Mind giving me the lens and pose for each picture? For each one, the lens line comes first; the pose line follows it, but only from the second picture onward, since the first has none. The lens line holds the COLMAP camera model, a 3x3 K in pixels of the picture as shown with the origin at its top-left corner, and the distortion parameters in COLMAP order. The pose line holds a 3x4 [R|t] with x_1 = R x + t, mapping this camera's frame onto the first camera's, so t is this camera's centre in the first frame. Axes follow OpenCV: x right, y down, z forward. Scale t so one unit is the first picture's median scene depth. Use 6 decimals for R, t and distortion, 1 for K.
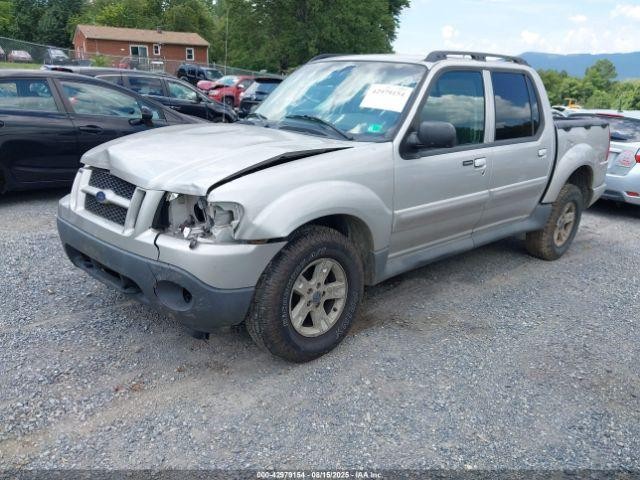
lens RADIAL K [[496.9, 0, 320.0], [0, 496.9, 240.0], [0, 0, 1]] dist [0.106015, -0.126149]
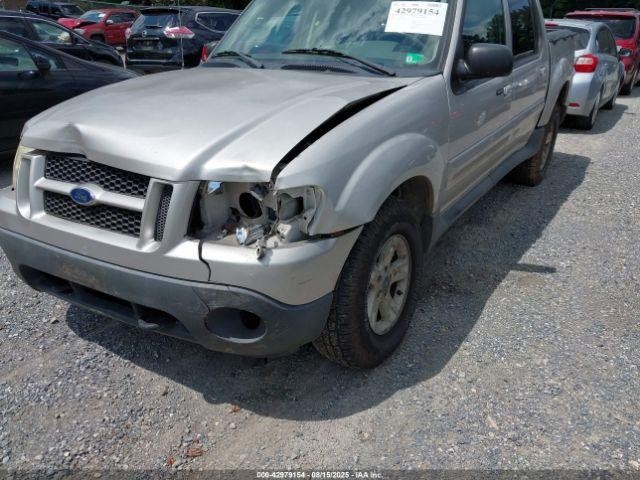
lens RADIAL K [[496.9, 0, 320.0], [0, 496.9, 240.0], [0, 0, 1]] dist [0.106015, -0.126149]
pose [[0.970434, -0.151235, 0.188110, -0.256891], [0.126605, 0.982482, 0.136749, -0.079733], [-0.205496, -0.108891, 0.972581, 0.261791]]
